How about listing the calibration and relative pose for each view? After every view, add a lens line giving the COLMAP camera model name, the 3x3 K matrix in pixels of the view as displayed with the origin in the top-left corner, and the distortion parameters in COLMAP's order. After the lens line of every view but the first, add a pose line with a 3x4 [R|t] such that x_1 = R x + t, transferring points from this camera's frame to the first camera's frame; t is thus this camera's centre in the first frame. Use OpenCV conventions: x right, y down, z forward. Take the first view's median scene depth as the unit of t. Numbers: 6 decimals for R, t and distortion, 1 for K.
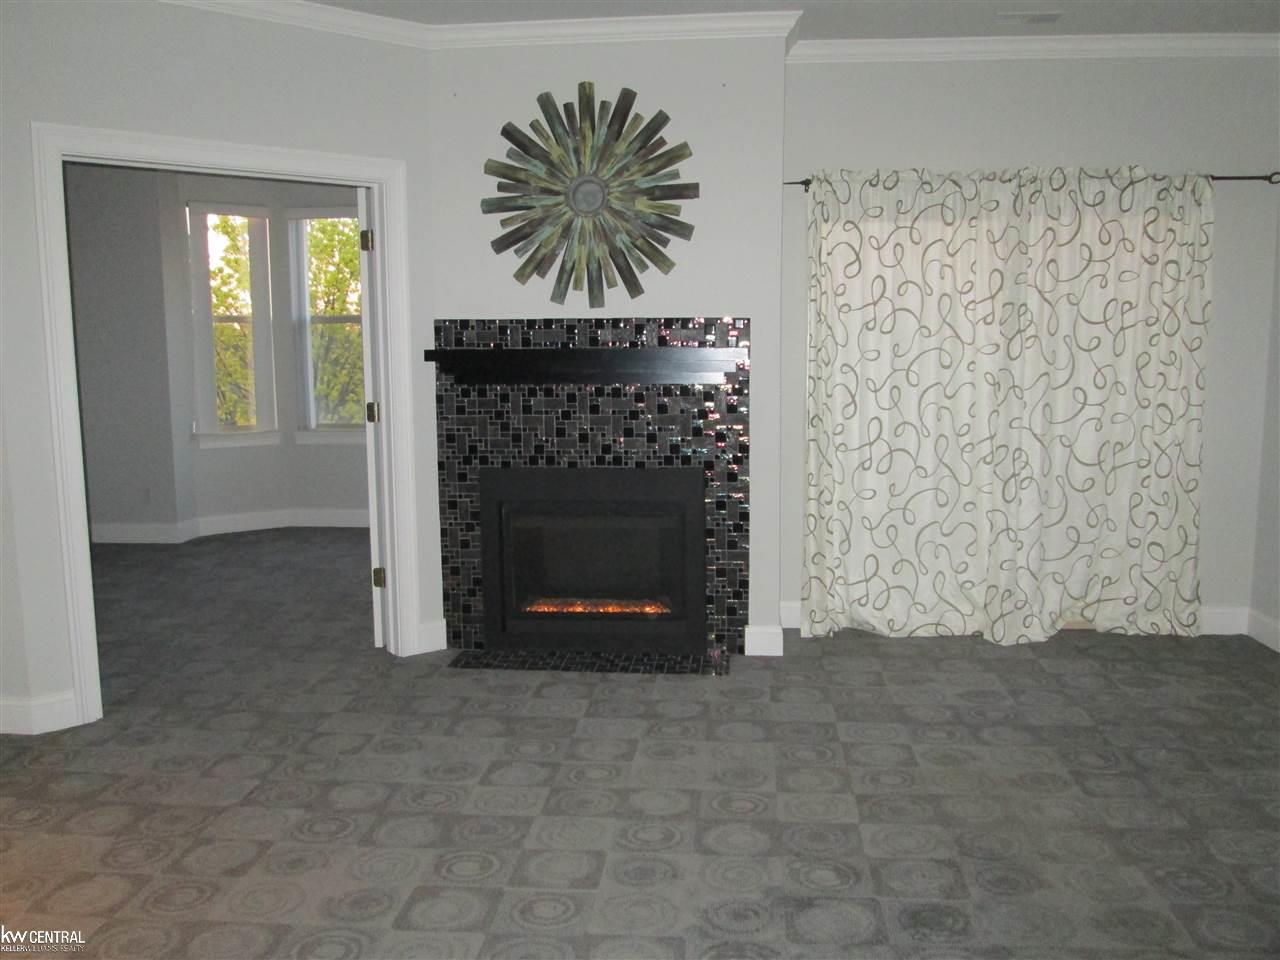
lens RADIAL K [[1070.5, 0, 640.0], [0, 1070.5, 480.0], [0, 0, 1]] dist [-0.034372, 0.001902]
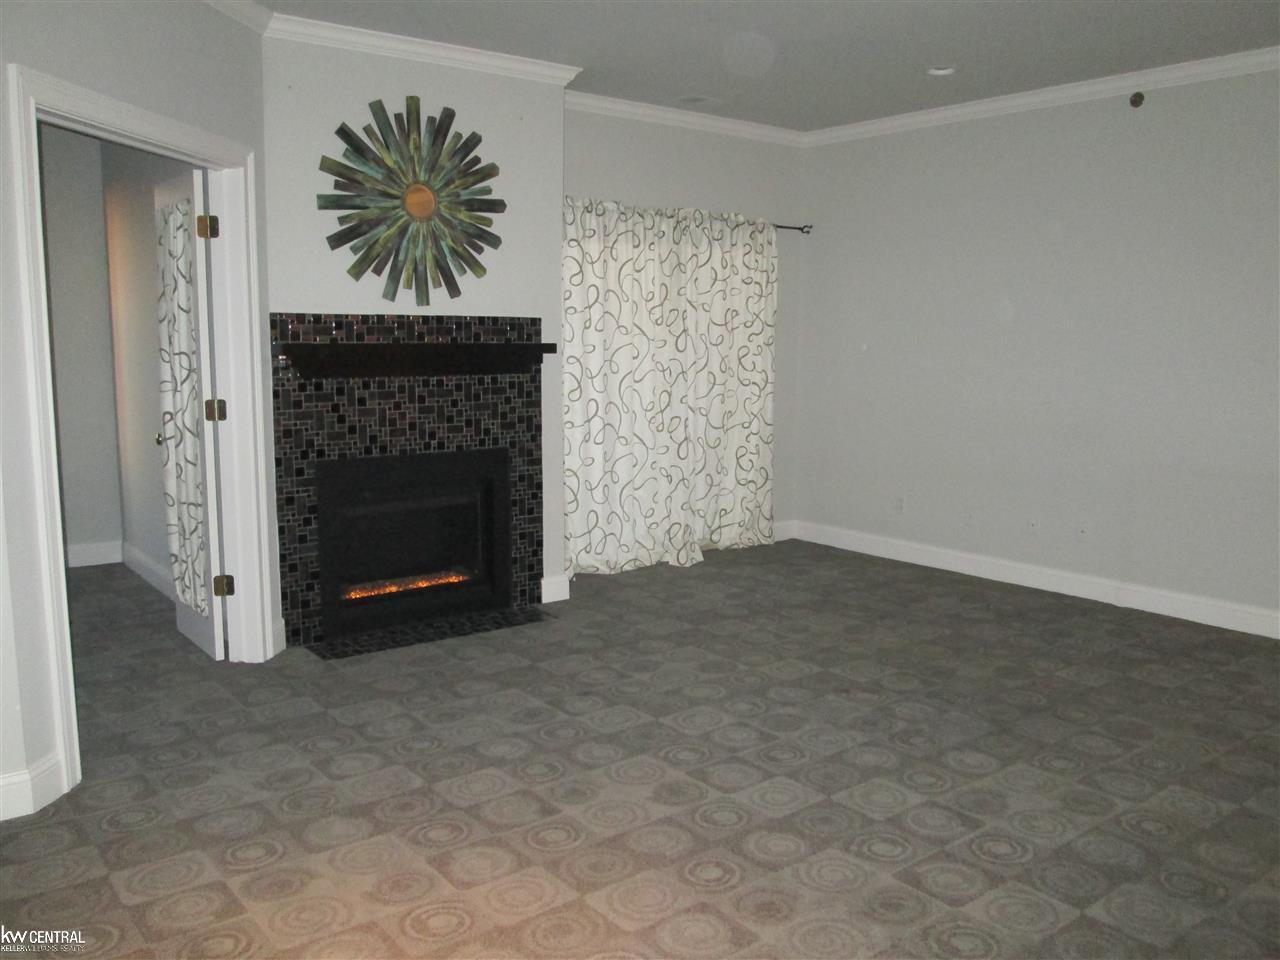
lens RADIAL K [[1070.5, 0, 640.0], [0, 1070.5, 480.0], [0, 0, 1]] dist [-0.034372, 0.001902]
pose [[0.728218, -0.083294, 0.680266, -0.622342], [0.078535, 0.996190, 0.037905, -0.008241], [-0.680831, 0.025821, 0.731985, 0.060263]]
